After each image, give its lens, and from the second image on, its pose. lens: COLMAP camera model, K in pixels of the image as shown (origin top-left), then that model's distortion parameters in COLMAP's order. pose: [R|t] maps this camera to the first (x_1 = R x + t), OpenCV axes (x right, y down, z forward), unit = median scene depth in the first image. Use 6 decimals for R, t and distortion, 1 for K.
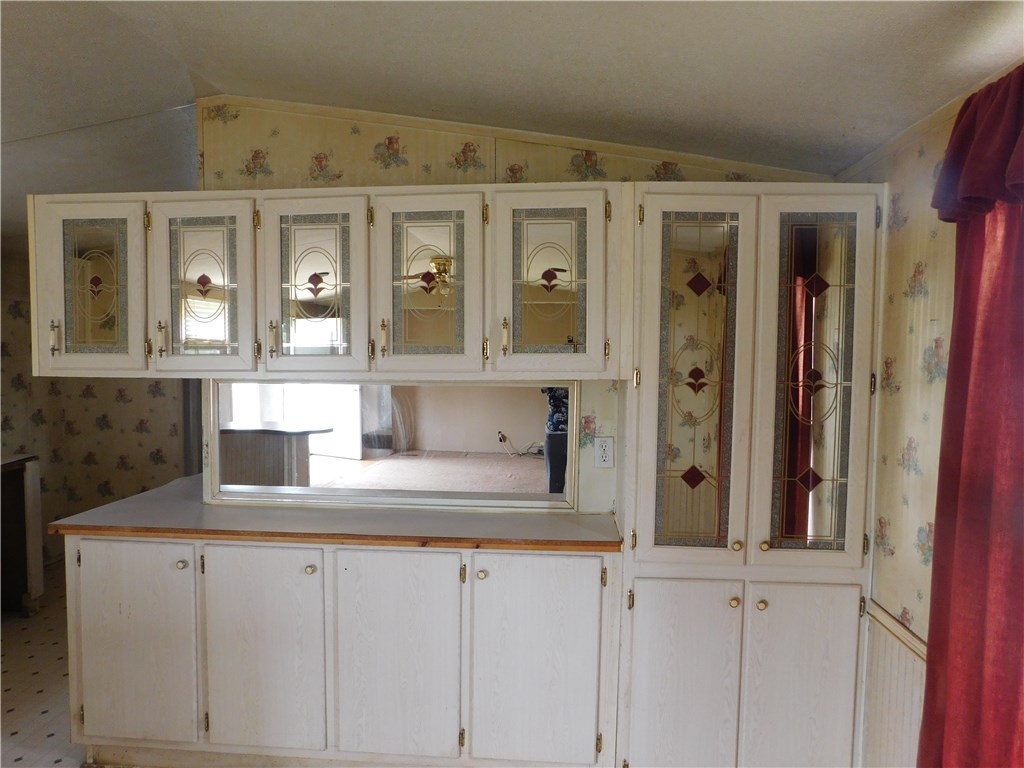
lens RADIAL K [[689.0, 0, 510.6], [0, 689.0, 385.7], [0, 0, 1]] dist [-0.018001, 0.001665]
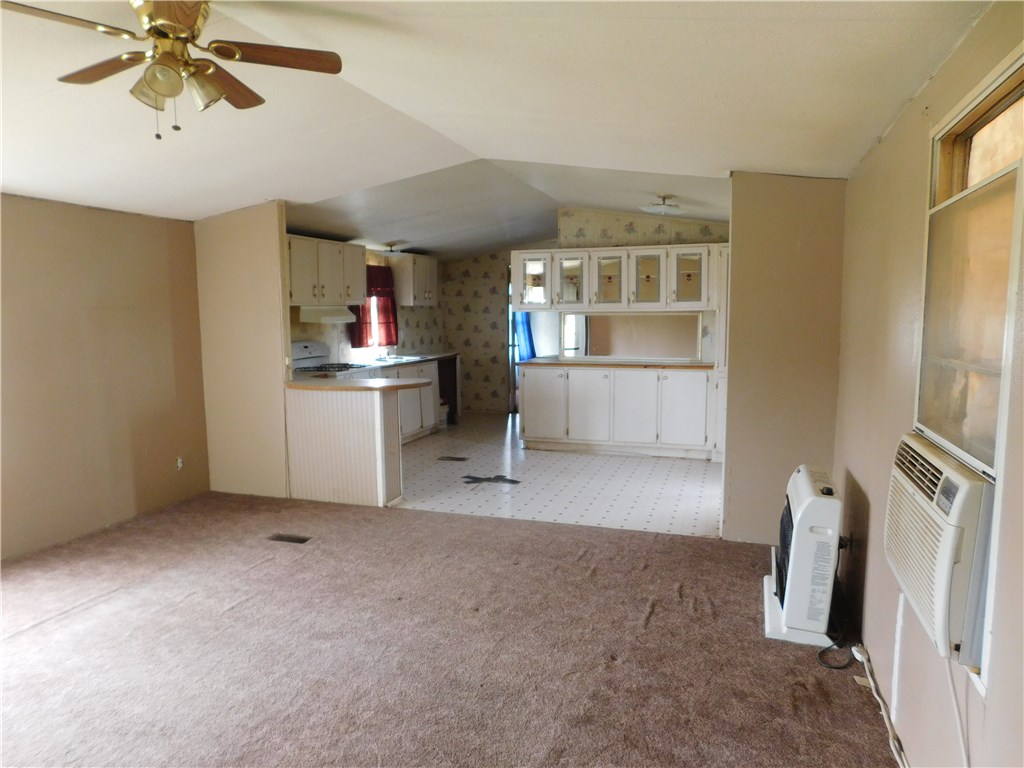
lens RADIAL K [[689.0, 0, 545.4], [0, 689.0, 379.4], [0, 0, 1]] dist [-0.018001, 0.001665]
pose [[0.981697, 0.007423, -0.190306, 0.015354], [0.001512, 0.998905, 0.046763, 0.142915], [0.190445, -0.046195, 0.980610, -1.965477]]
